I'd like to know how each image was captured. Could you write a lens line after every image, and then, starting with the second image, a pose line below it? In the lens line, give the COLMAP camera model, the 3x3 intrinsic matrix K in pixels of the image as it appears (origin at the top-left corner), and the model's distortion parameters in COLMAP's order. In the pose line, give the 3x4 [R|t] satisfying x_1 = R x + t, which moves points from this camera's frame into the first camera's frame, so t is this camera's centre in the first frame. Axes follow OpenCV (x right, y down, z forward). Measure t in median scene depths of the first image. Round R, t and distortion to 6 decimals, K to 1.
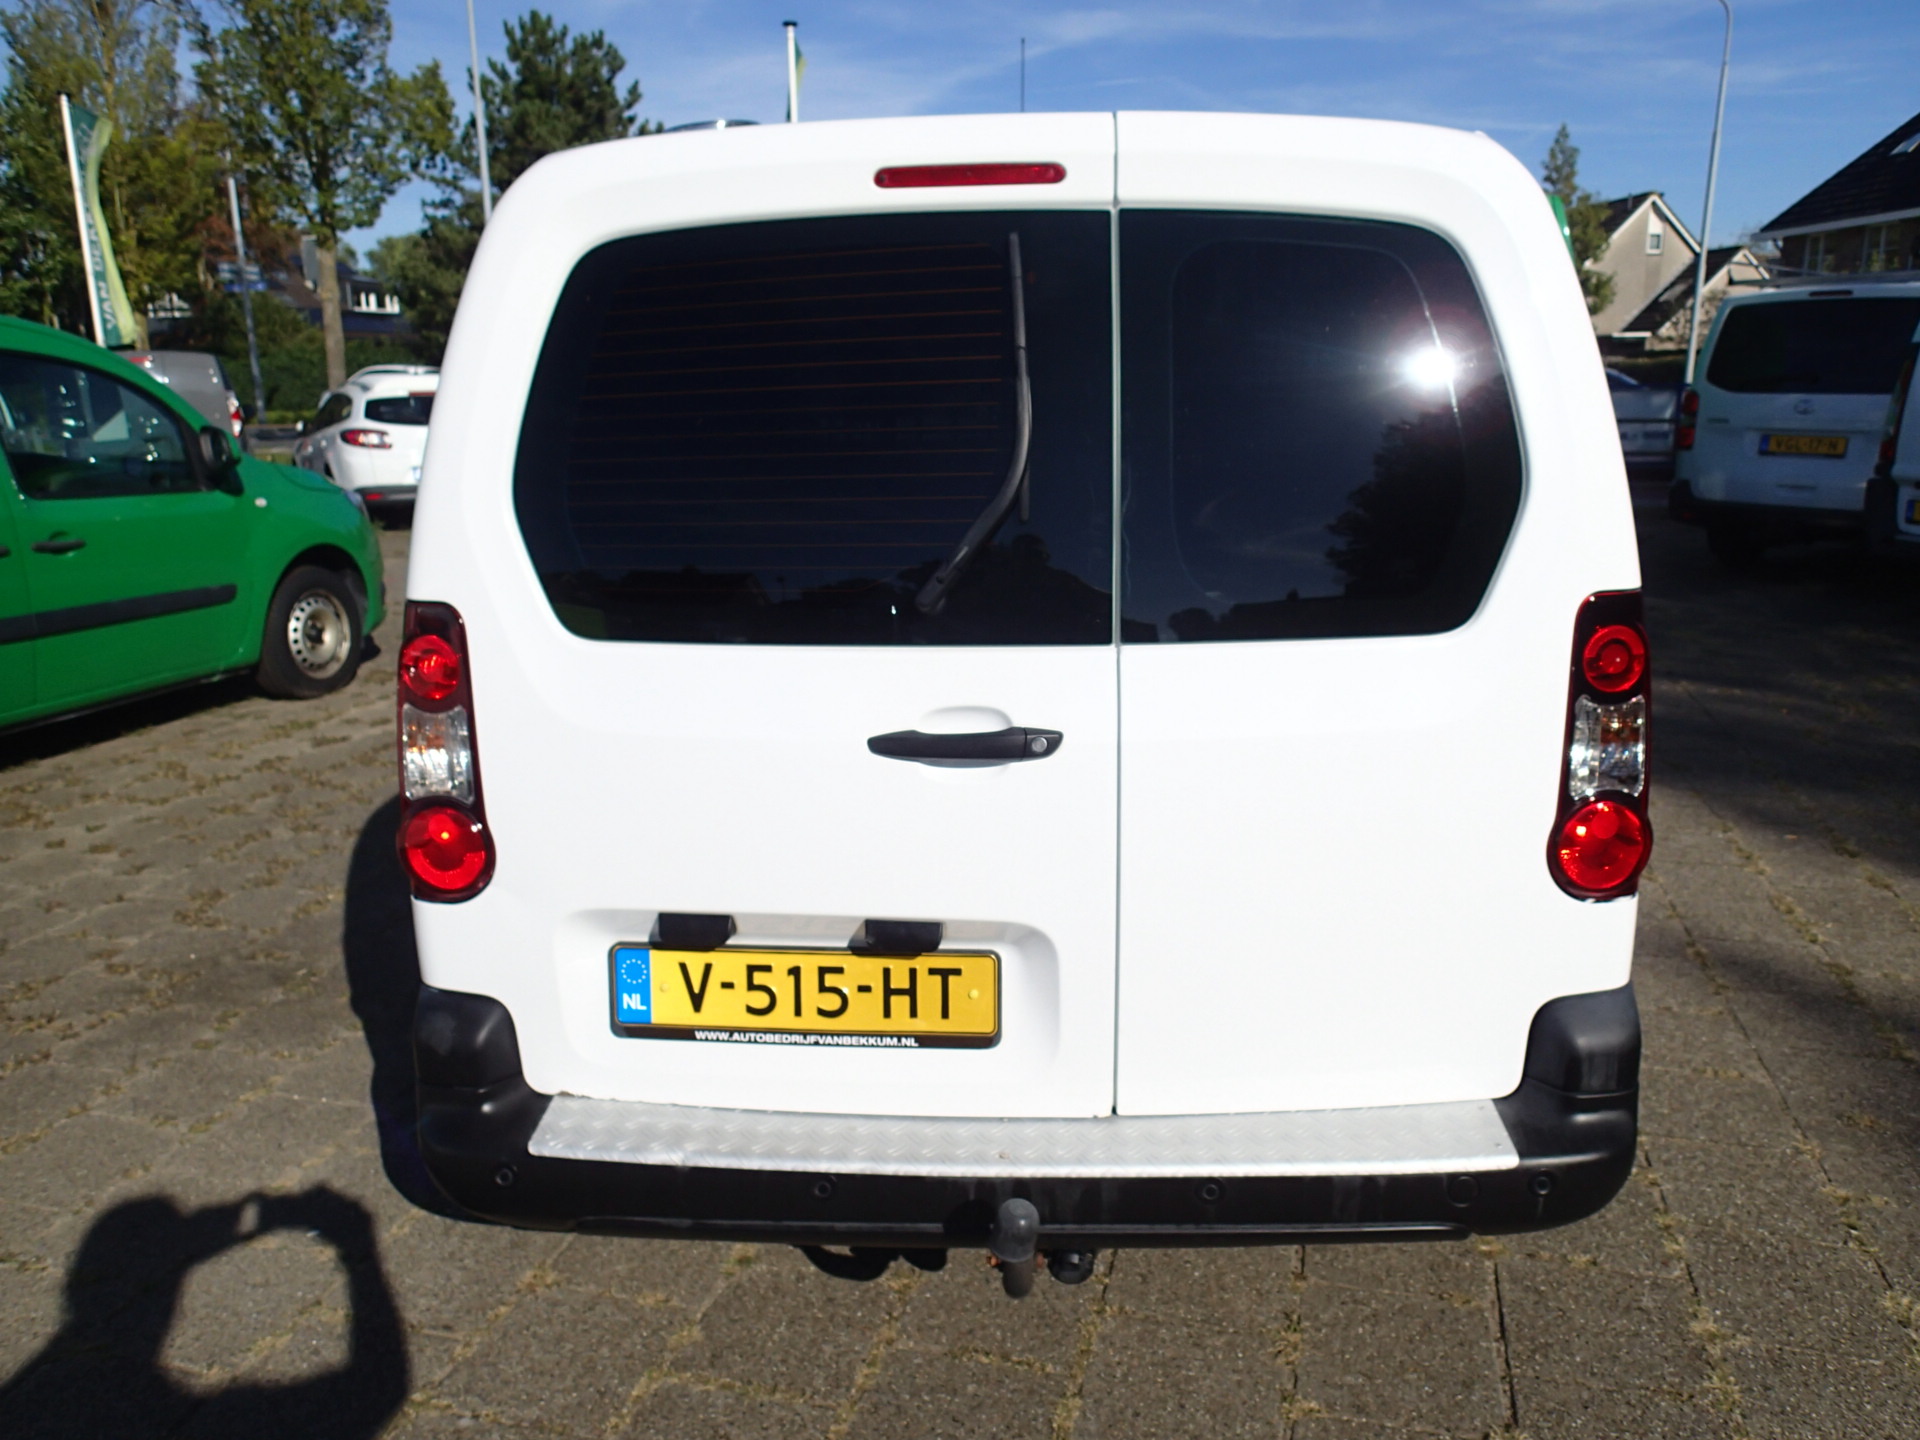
lens RADIAL K [[1425.6, 0, 967.1], [0, 1425.6, 716.8], [0, 0, 1]] dist [-0.001592, 0.000600]
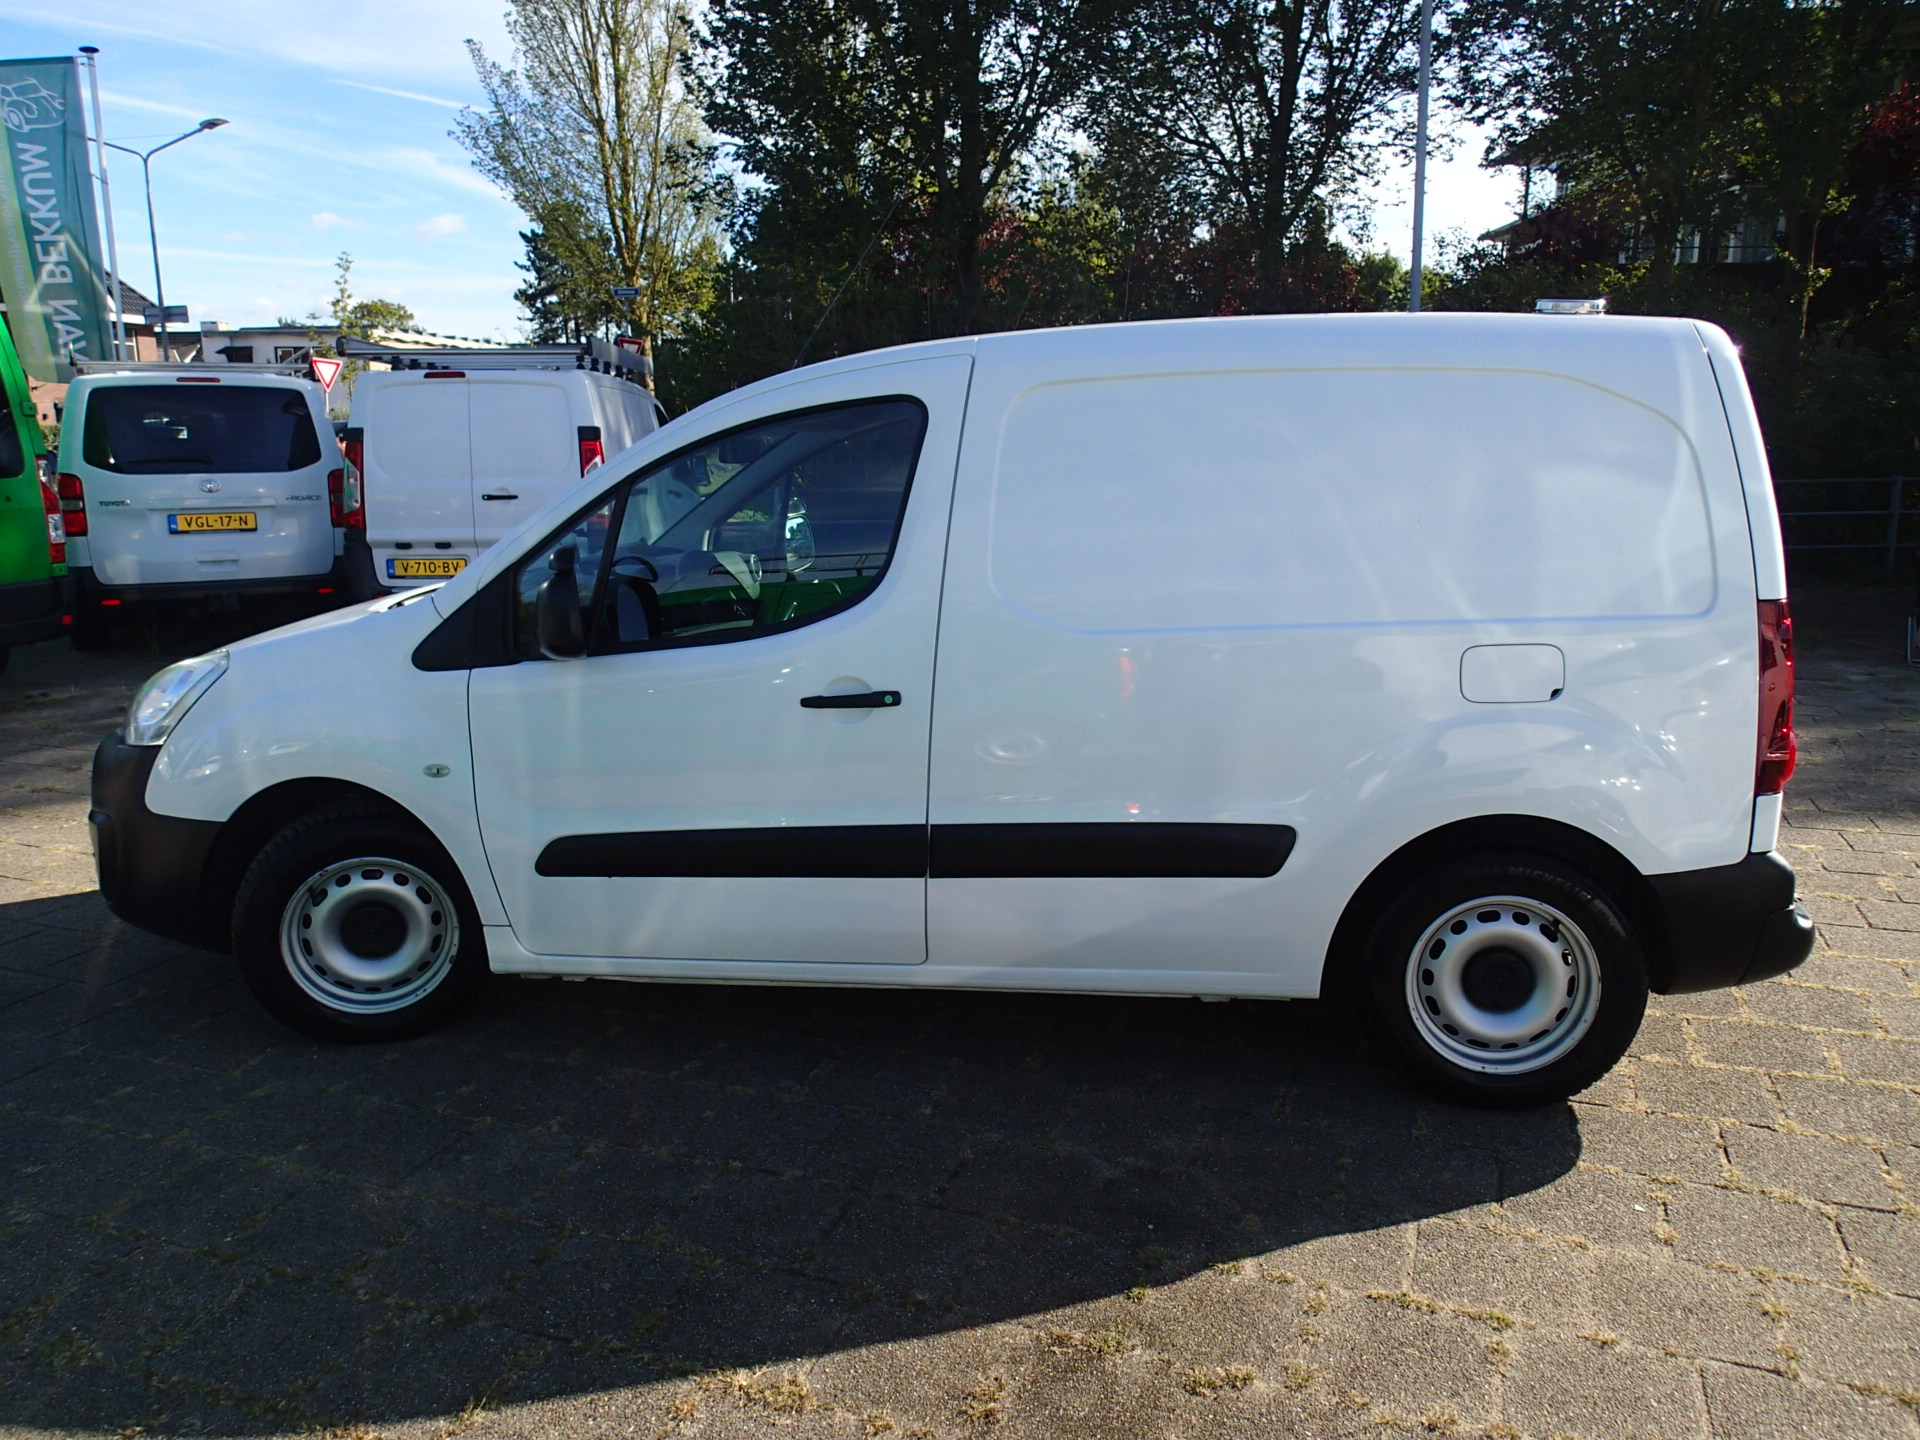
lens RADIAL K [[1425.6, 0, 972.9], [0, 1425.6, 721.0], [0, 0, 1]] dist [-0.001592, 0.000600]
pose [[0.094661, -0.189655, 0.977277, -1.667642], [0.239344, 0.957226, 0.162580, -0.345496], [-0.966309, 0.218515, 0.136005, 1.376613]]
